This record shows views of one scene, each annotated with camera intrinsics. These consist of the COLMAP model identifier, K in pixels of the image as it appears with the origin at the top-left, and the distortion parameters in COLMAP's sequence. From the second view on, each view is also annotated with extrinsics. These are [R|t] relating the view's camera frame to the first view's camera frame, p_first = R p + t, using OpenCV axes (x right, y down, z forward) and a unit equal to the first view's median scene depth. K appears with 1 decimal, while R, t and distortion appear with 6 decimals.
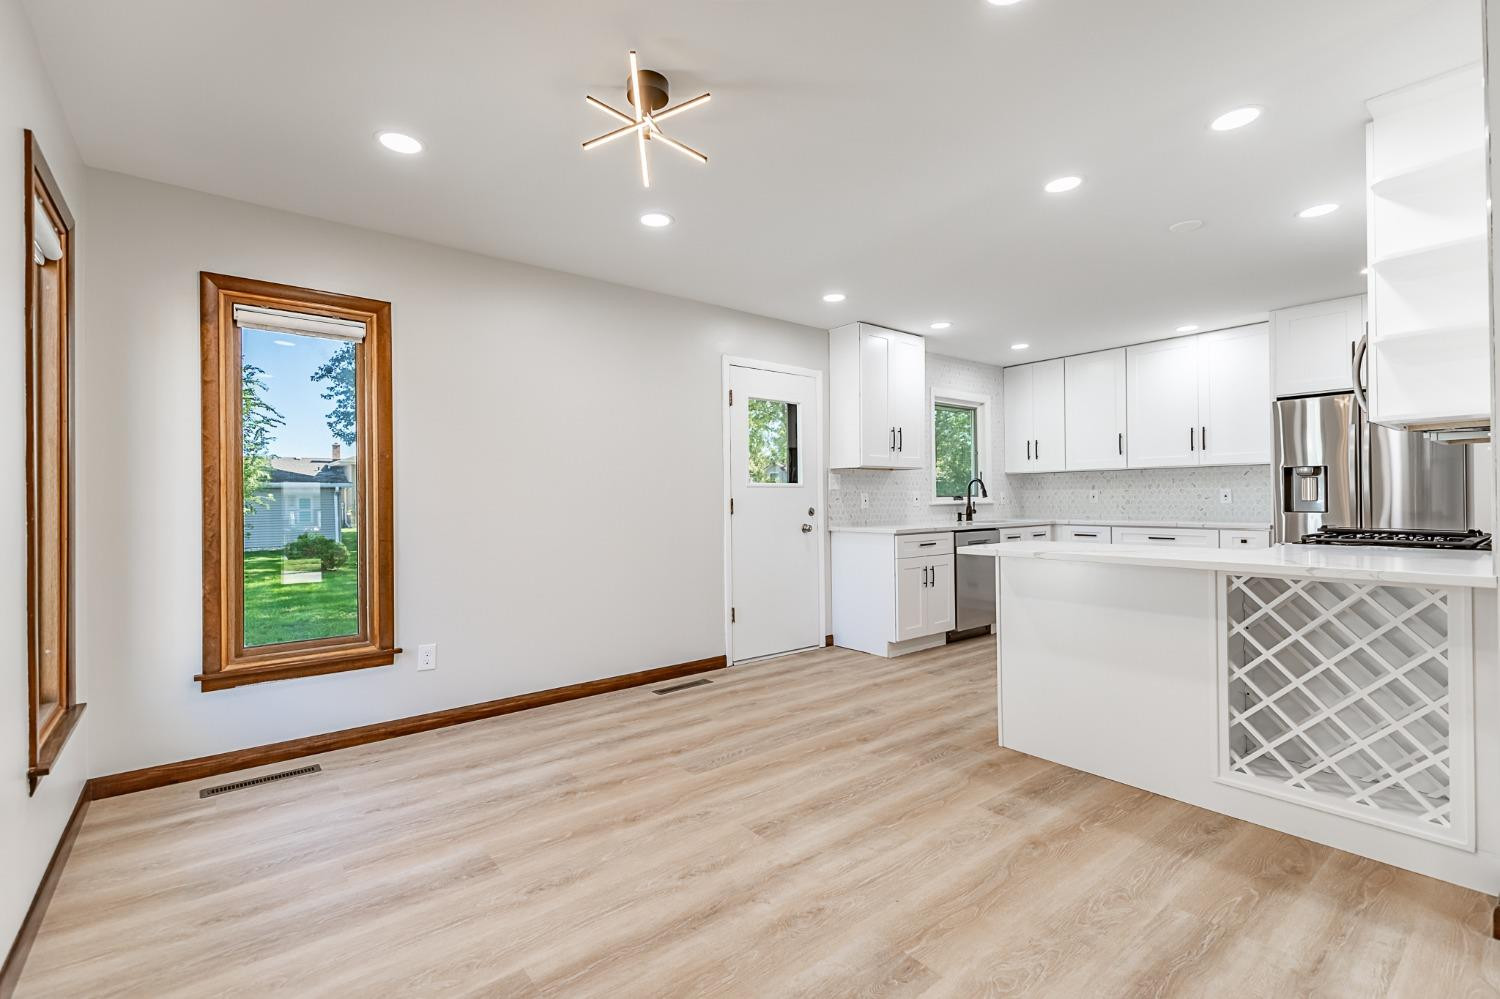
lens RADIAL K [[670.5, 0, 743.9], [0, 670.5, 494.7], [0, 0, 1]] dist [0.002448, 0.000136]
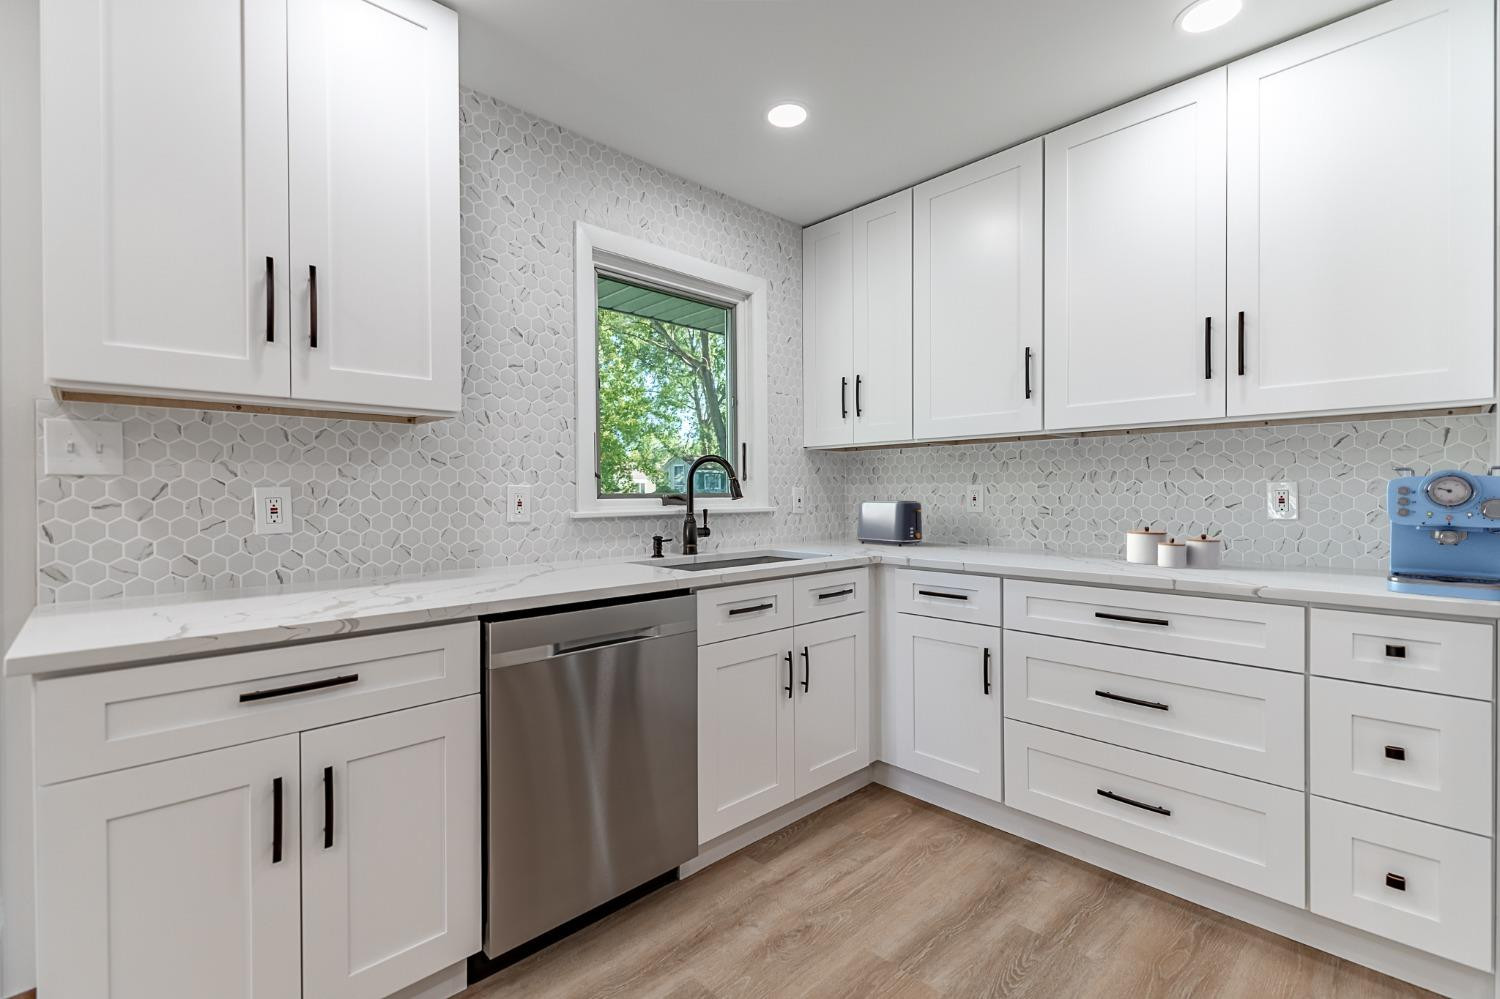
lens RADIAL K [[670.5, 0, 752.0], [0, 670.5, 498.8], [0, 0, 1]] dist [0.002448, 0.000136]
pose [[0.995076, 0.004427, 0.099015, 0.343755], [-0.005755, 0.999897, 0.013128, -0.002236], [-0.098946, -0.013634, 0.994999, 0.592367]]
